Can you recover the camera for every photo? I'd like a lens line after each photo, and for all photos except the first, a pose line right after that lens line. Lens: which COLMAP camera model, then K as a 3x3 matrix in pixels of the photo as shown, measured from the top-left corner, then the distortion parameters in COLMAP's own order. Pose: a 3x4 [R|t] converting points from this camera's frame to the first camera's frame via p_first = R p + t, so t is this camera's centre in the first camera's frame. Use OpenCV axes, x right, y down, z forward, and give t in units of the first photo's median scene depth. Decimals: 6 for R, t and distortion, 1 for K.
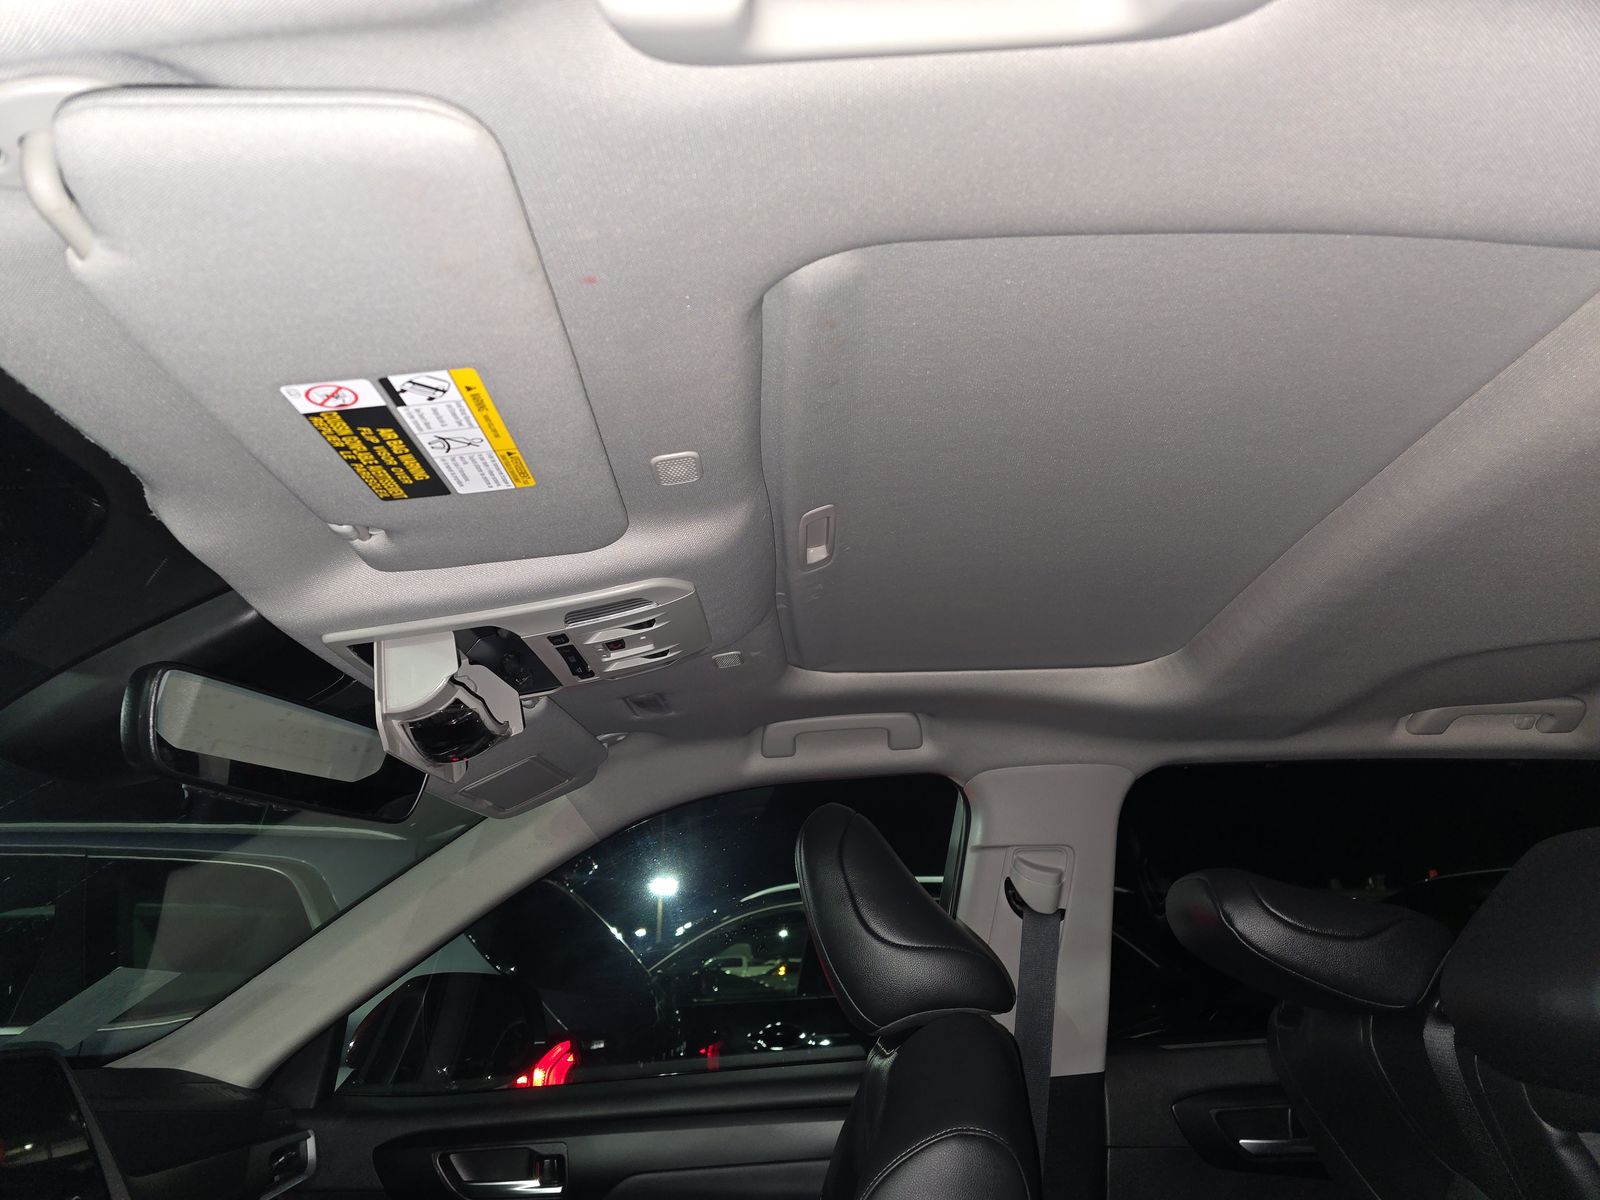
lens RADIAL K [[1077.6, 0, 801.1], [0, 1077.6, 601.1], [0, 0, 1]] dist [-0.020904, -0.012451]
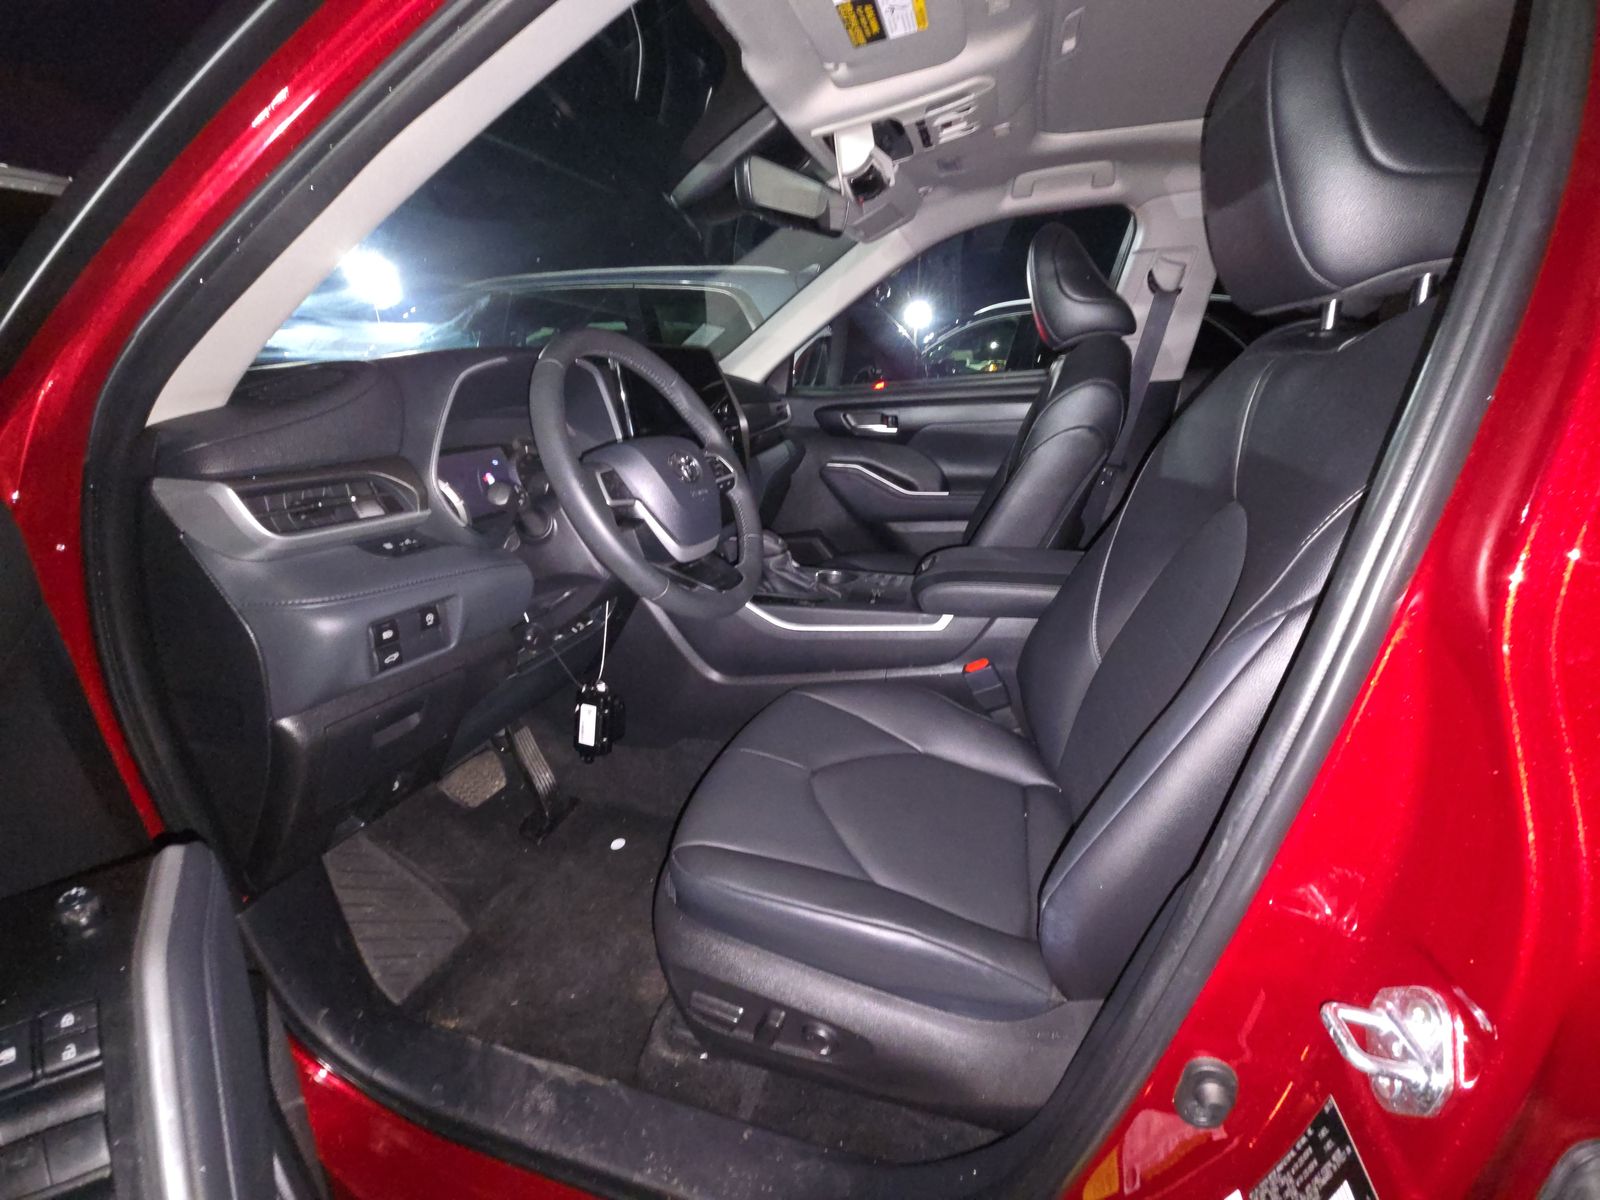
lens RADIAL K [[648.6, 0, 799.8], [0, 648.6, 609.5], [0, 0, 1]] dist [-0.009591, -0.000054]
pose [[0.959774, 0.103389, -0.261047, -0.029178], [0.084765, 0.779661, 0.620439, -0.014158], [0.267674, -0.617608, 0.739534, -0.307072]]
